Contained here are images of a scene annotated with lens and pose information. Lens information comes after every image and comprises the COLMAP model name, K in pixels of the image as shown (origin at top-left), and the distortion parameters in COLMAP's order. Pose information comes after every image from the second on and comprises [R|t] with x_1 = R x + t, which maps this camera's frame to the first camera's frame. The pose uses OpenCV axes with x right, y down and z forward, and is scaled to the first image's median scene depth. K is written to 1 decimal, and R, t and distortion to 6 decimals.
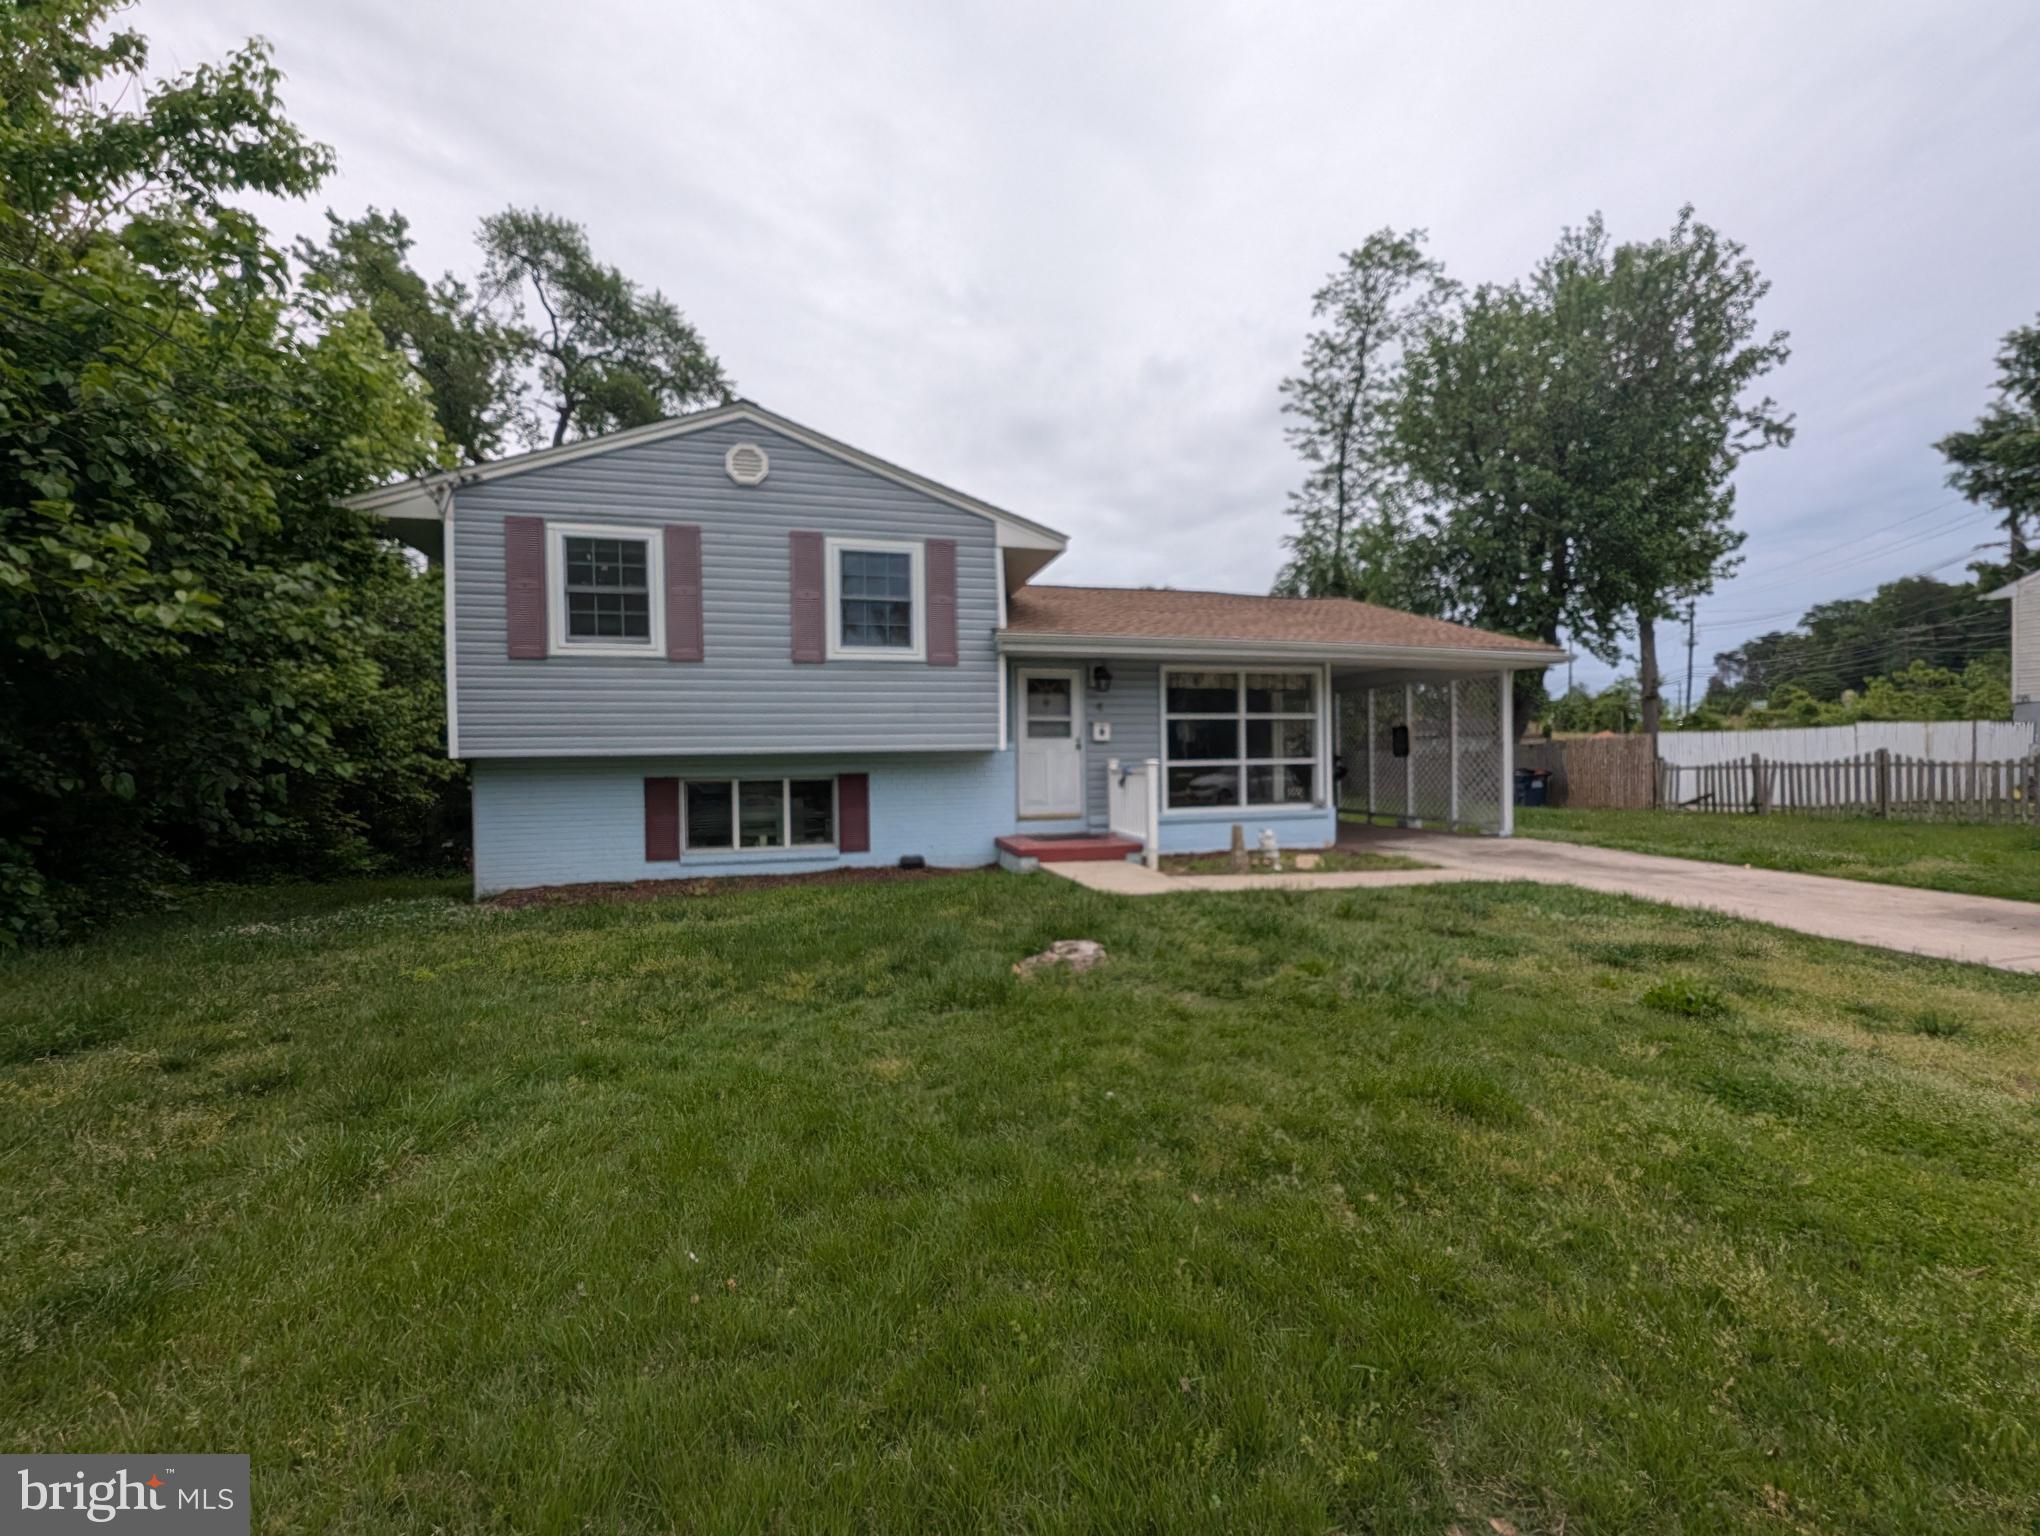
lens RADIAL K [[817.5, 0, 1020.0], [0, 817.5, 768.0], [0, 0, 1]] dist [0.002205, -0.002139]
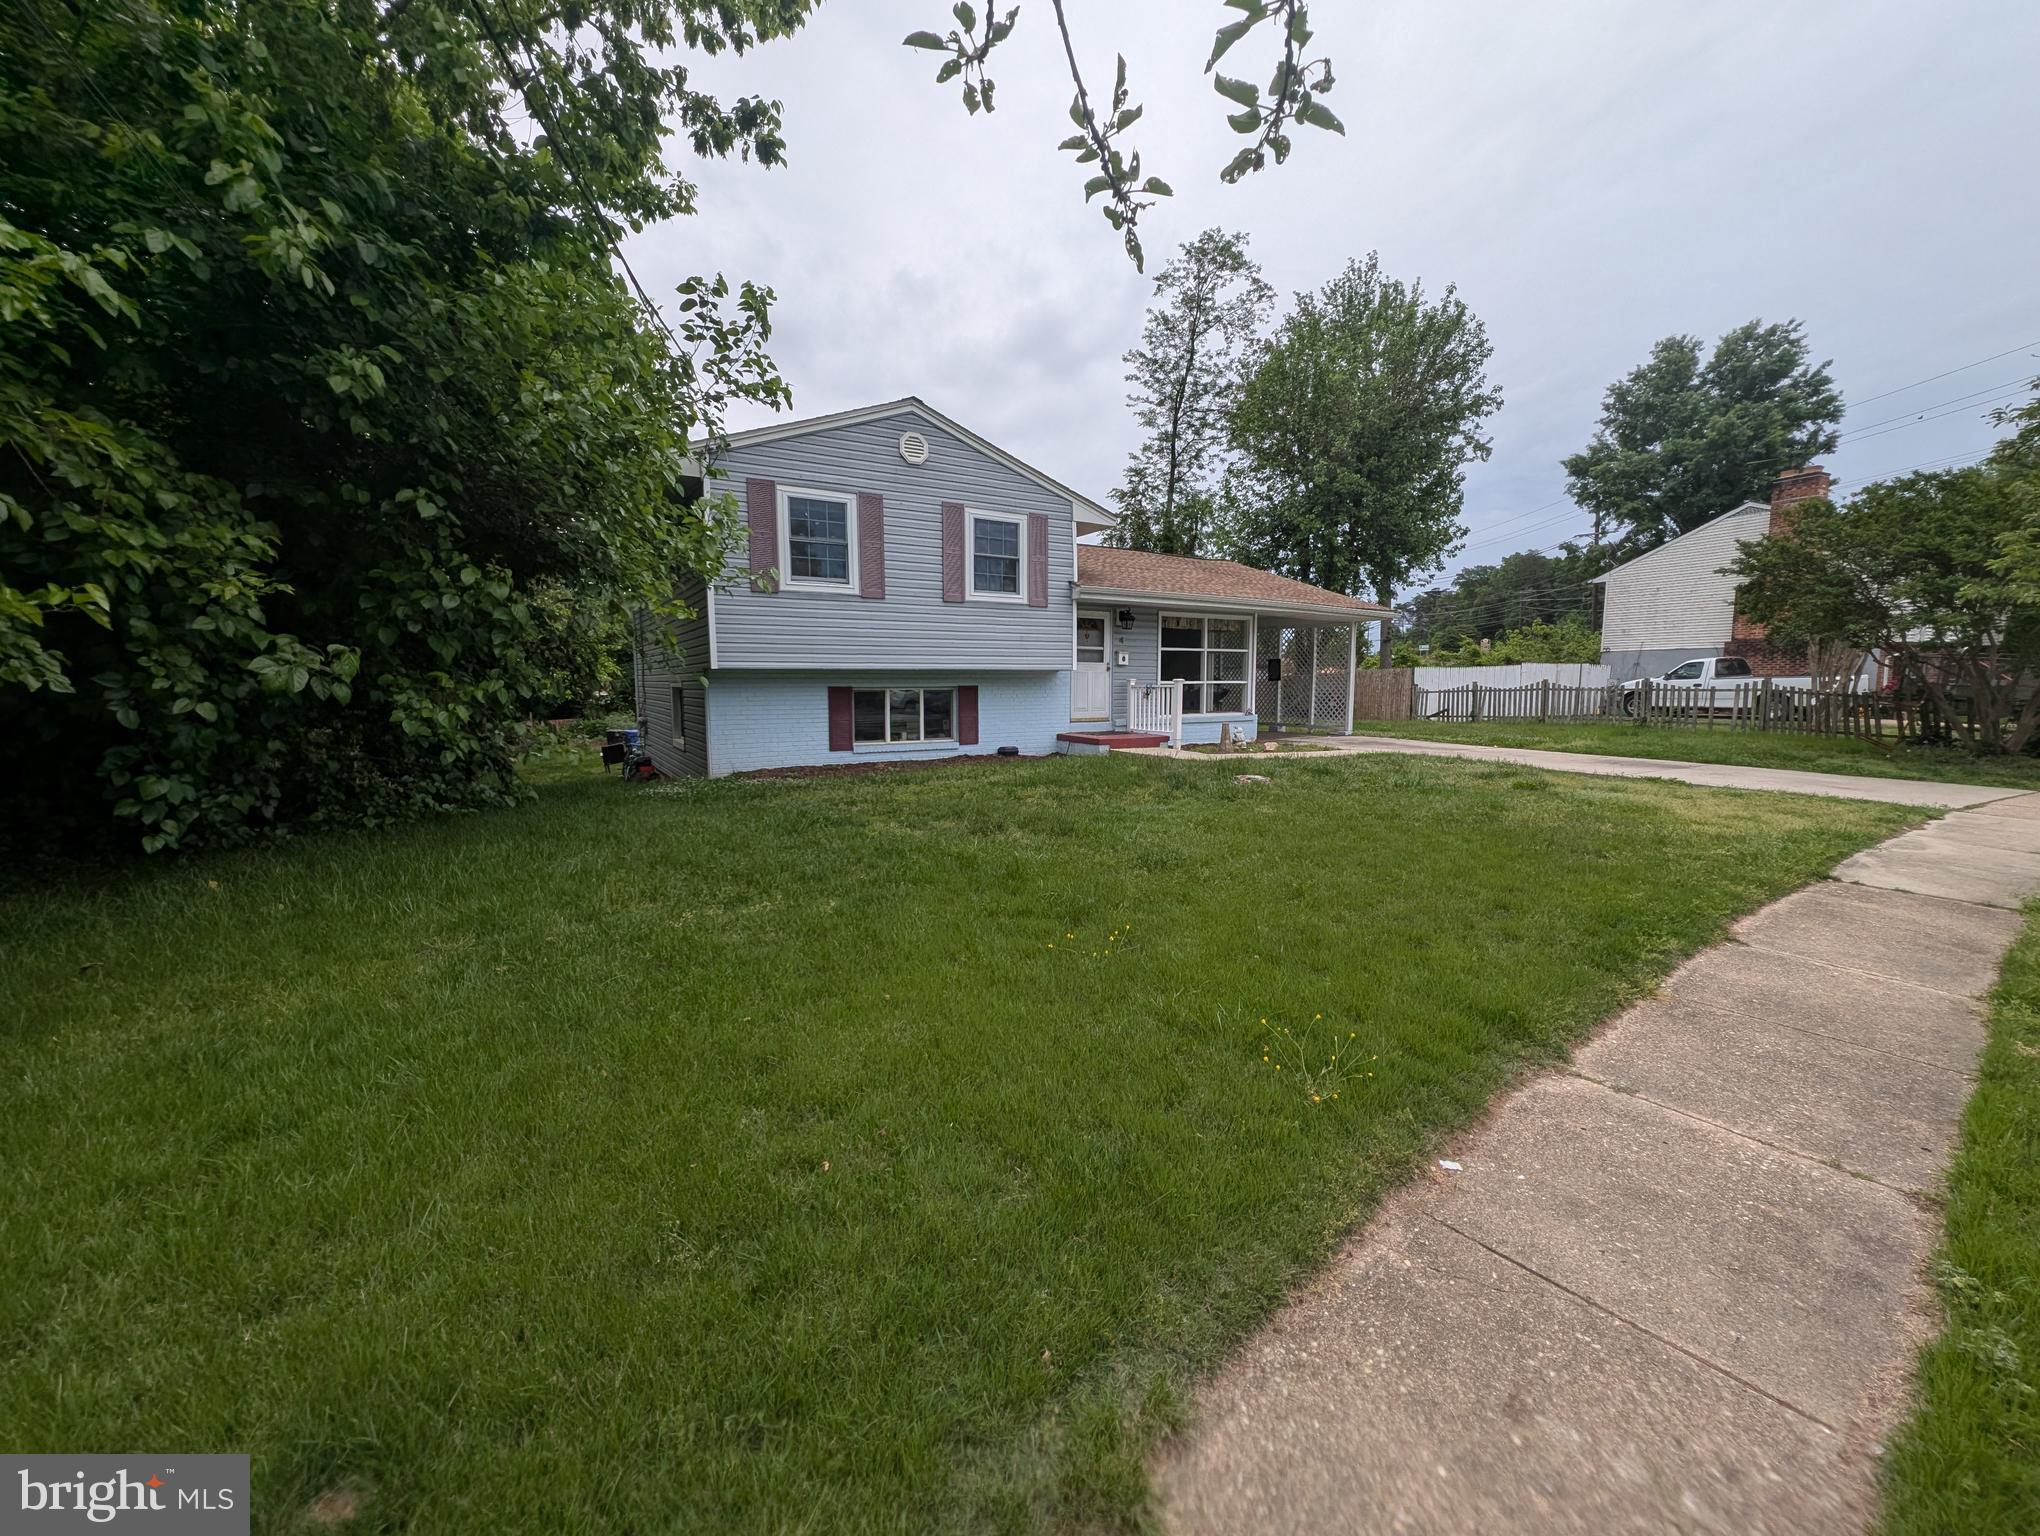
lens RADIAL K [[797.8, 0, 1038.8], [0, 797.8, 775.8], [0, 0, 1]] dist [0.000439, -0.000036]
pose [[0.957207, -0.021507, 0.288605, -0.387321], [-0.007623, 0.995015, 0.099433, 0.018040], [-0.289305, -0.097378, 0.952271, -0.245399]]
